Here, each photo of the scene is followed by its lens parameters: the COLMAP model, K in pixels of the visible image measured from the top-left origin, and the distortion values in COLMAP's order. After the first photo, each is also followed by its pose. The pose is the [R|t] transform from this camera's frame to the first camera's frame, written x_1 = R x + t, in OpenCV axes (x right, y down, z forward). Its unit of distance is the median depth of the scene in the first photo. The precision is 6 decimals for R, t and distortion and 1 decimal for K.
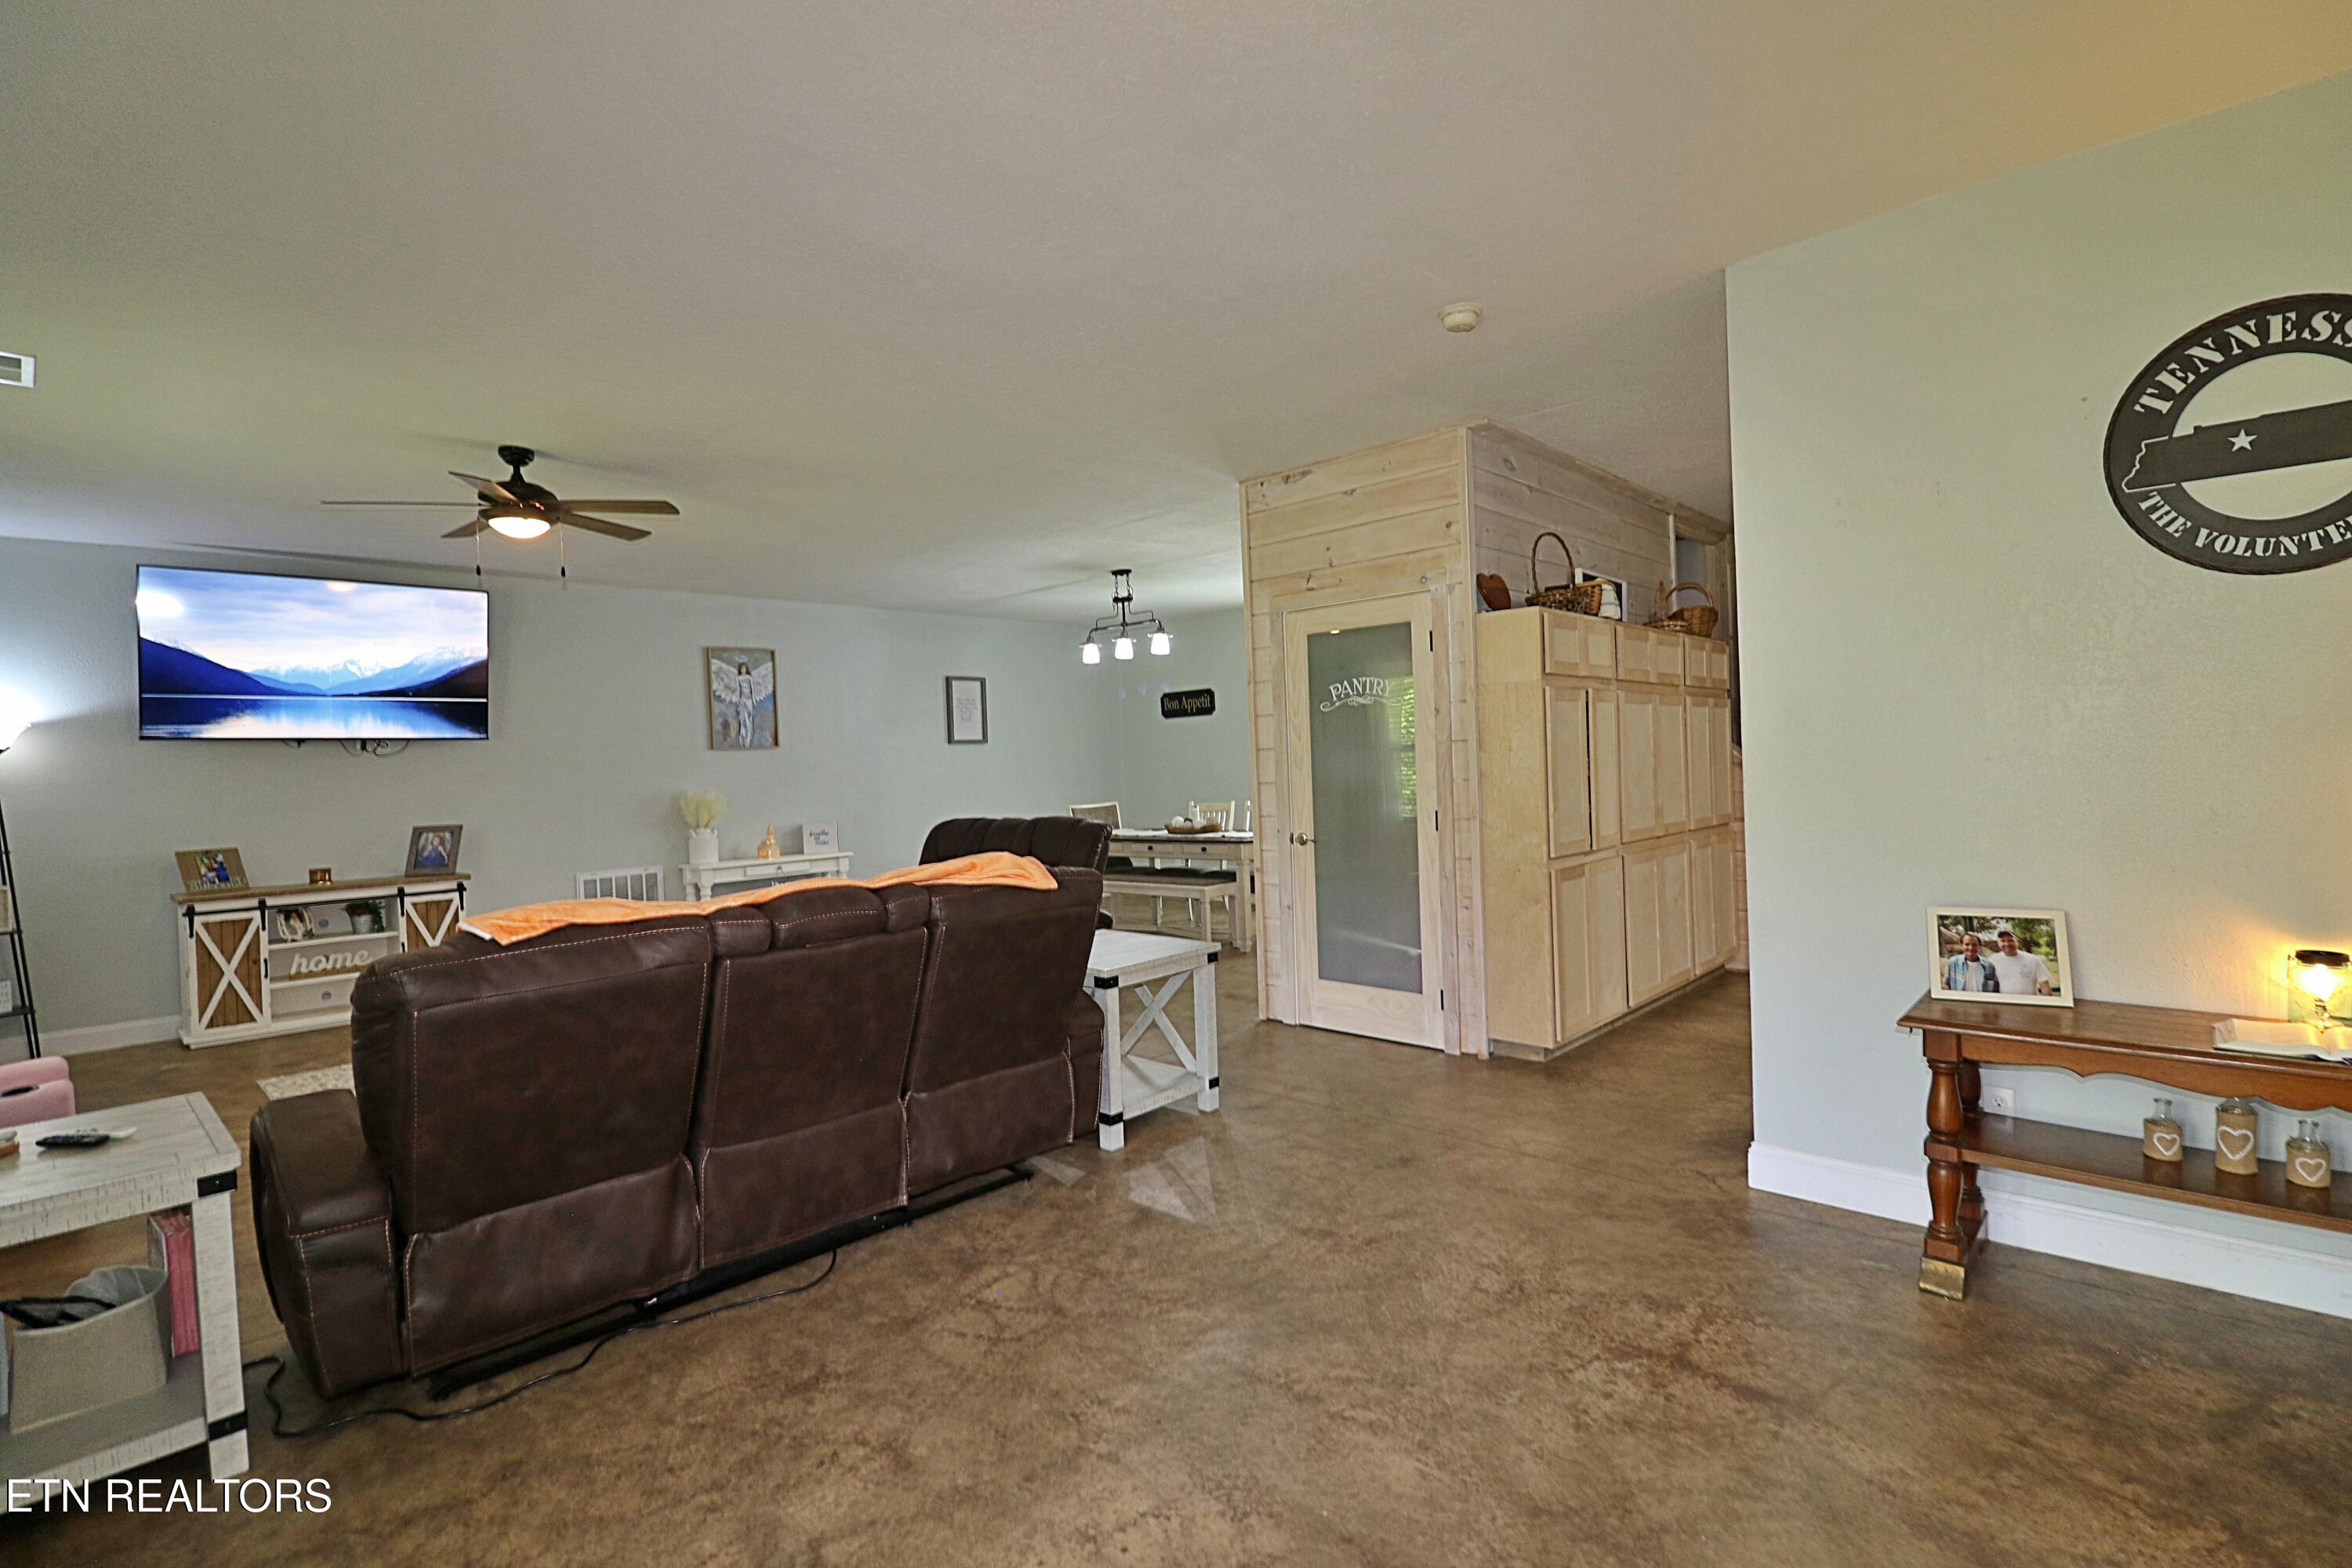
lens RADIAL K [[1076.5, 0, 1167.8], [0, 1076.5, 777.9], [0, 0, 1]] dist [-0.008367, -0.007840]
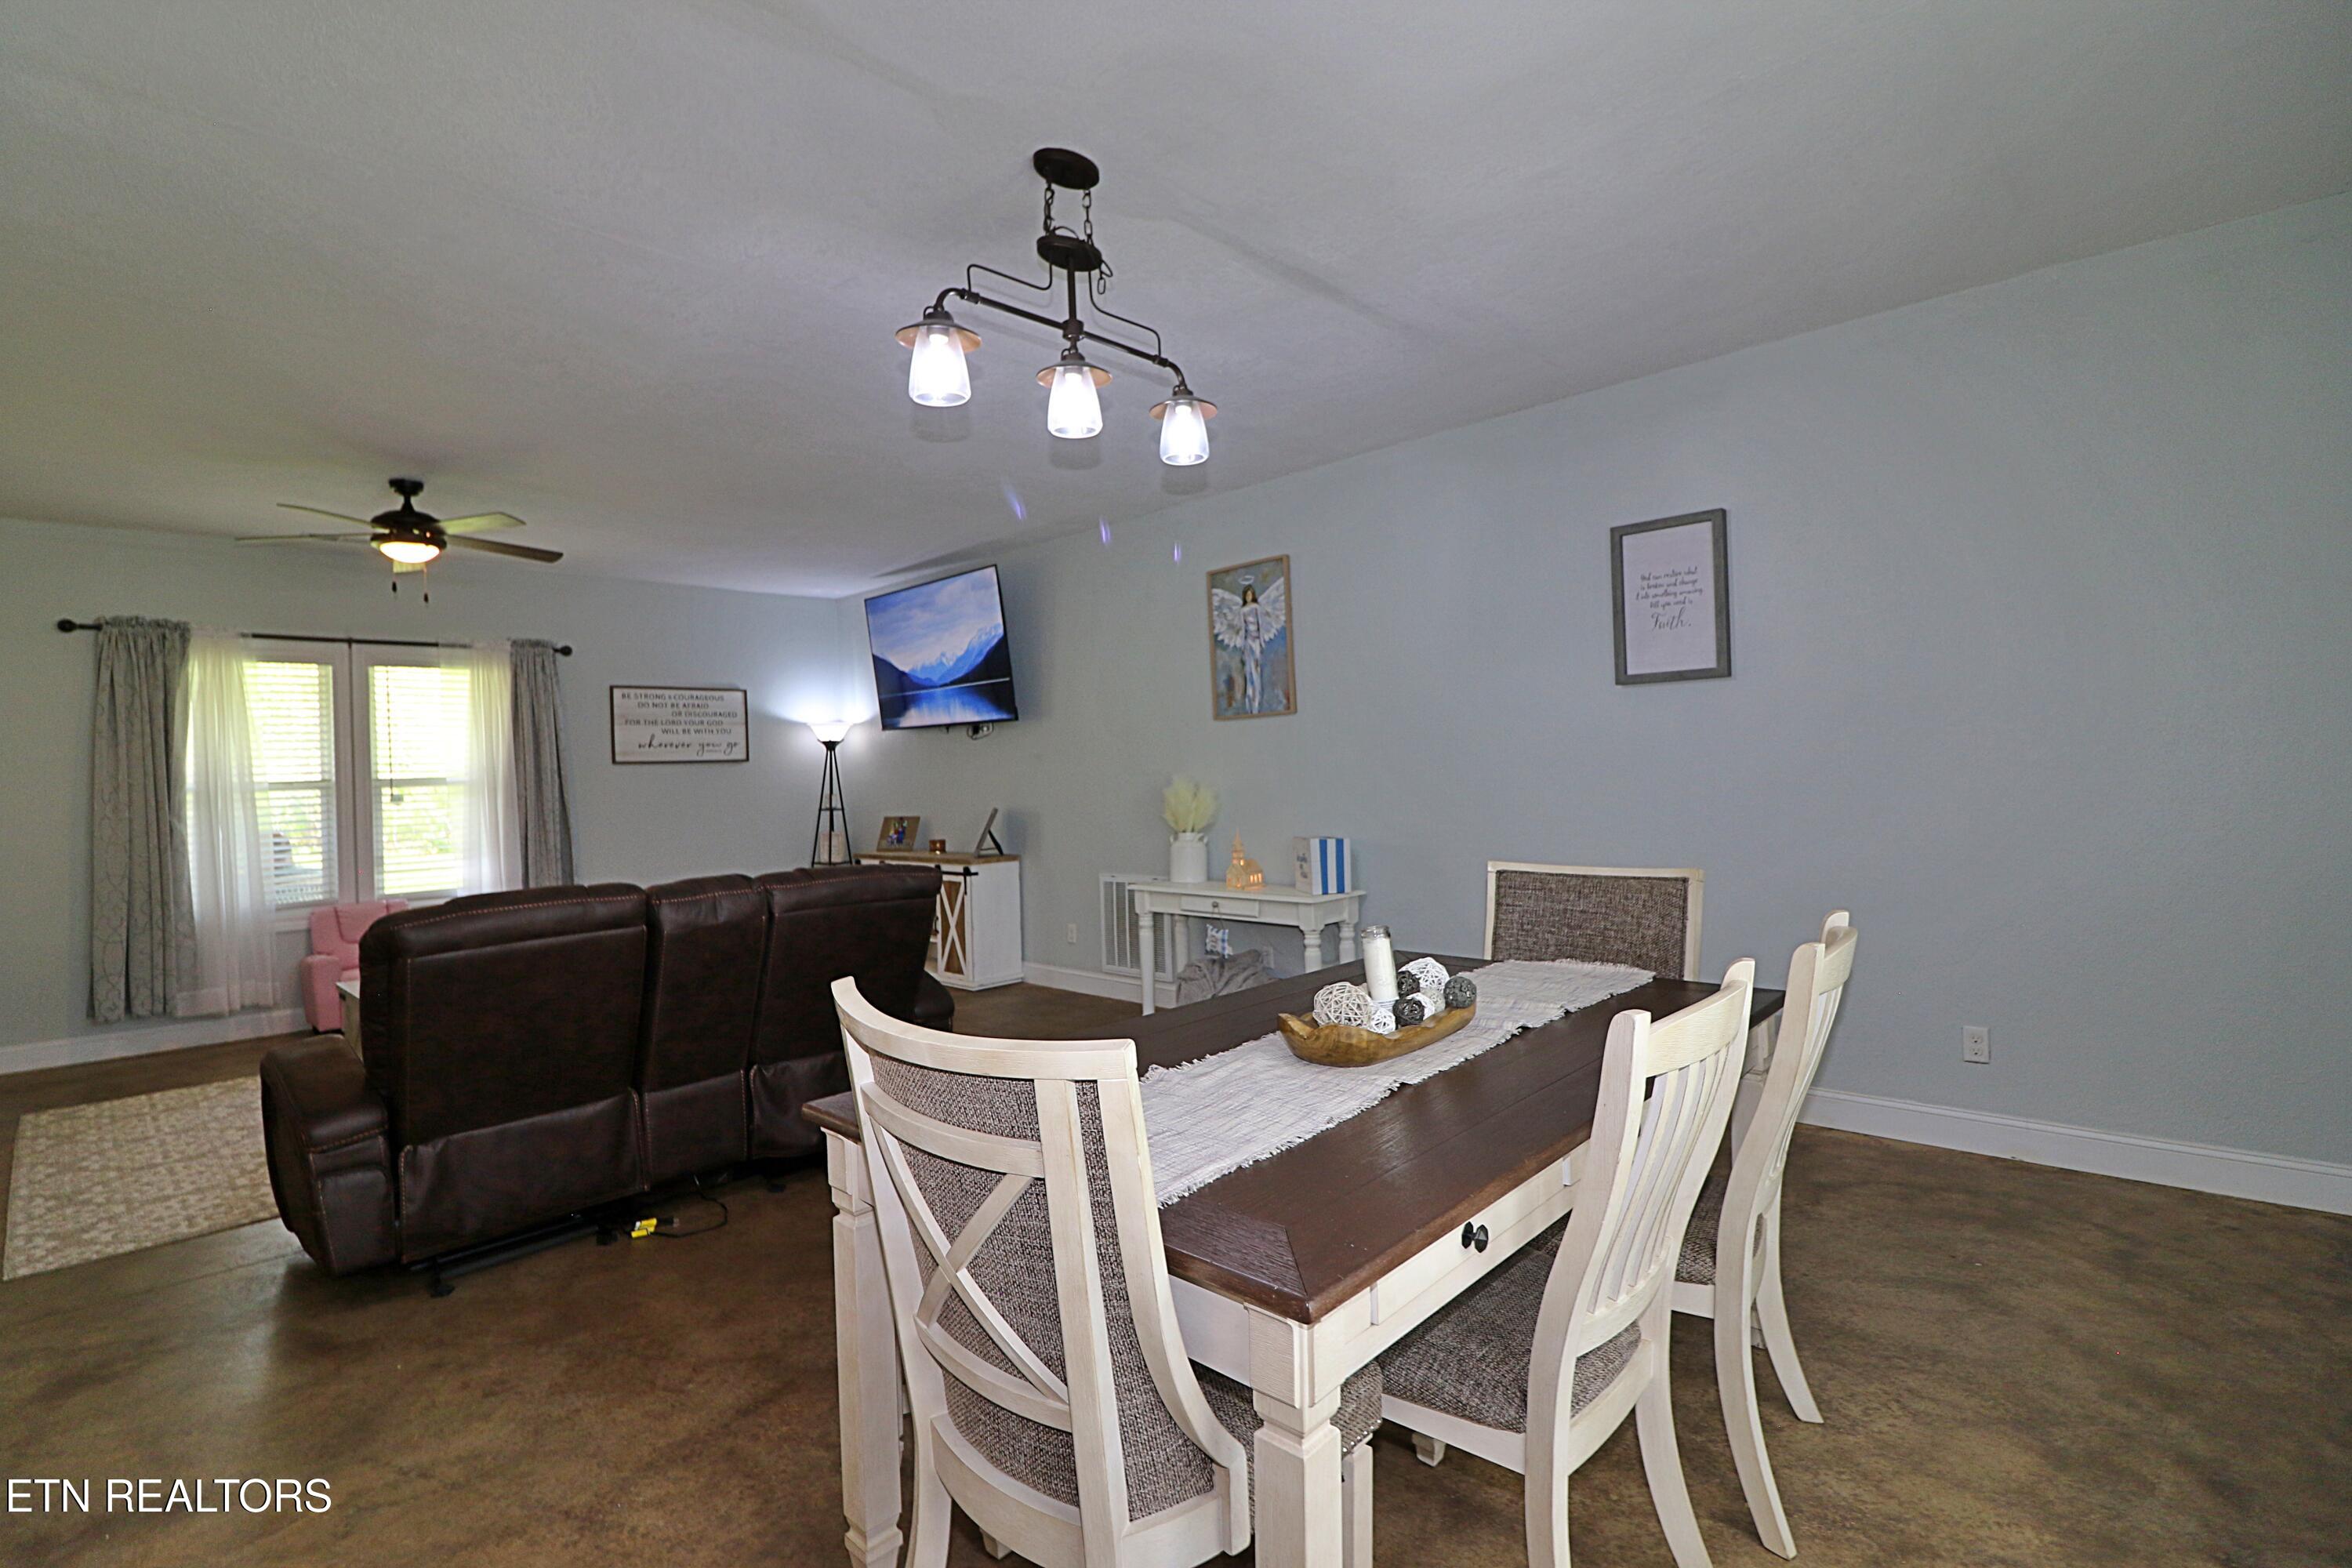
lens RADIAL K [[1076.5, 0, 1175.2], [0, 1076.5, 780.0], [0, 0, 1]] dist [-0.008367, -0.007840]
pose [[-0.000629, 0.045141, -0.998980, 0.353334], [0.019147, 0.998798, 0.045121, -0.025583], [0.999816, -0.019099, -0.001492, 1.267759]]
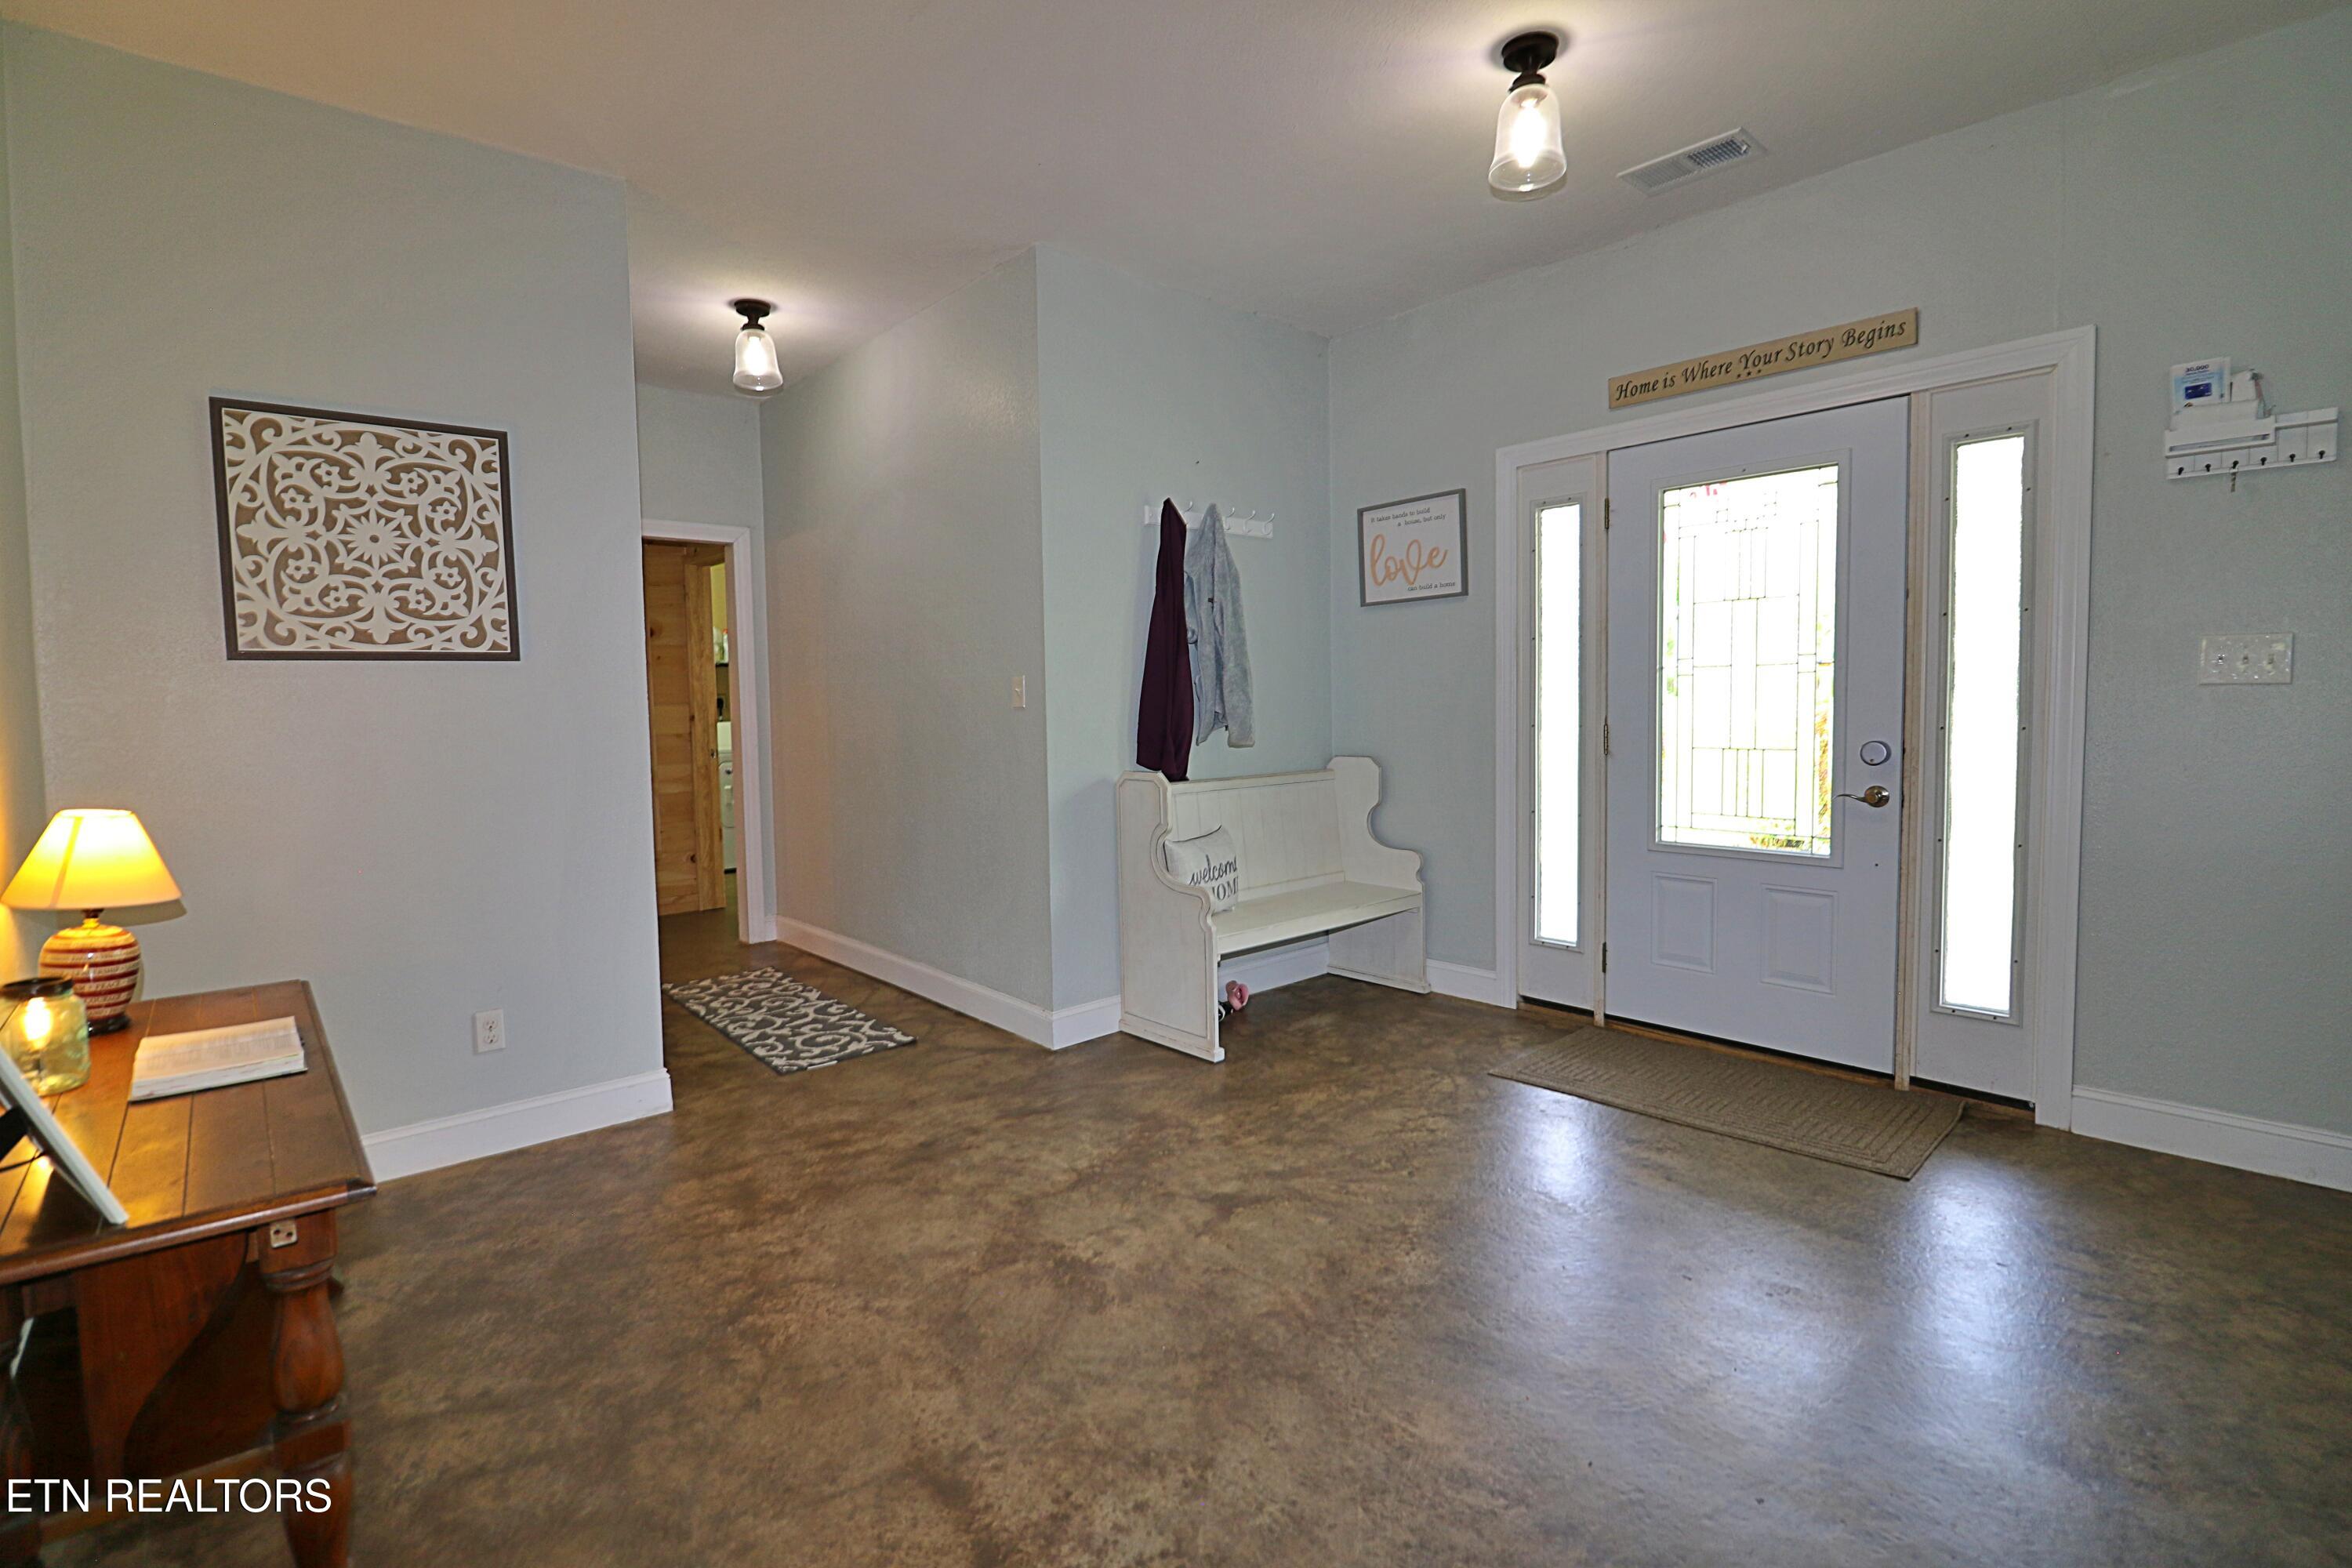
lens RADIAL K [[1076.5, 0, 1183.1], [0, 1076.5, 768.8], [0, 0, 1]] dist [-0.008367, -0.007840]
pose [[-0.996267, 0.052821, 0.068281, 0.106930], [0.057953, 0.995460, 0.075504, 0.007347], [-0.063983, 0.079179, -0.994805, 0.591048]]
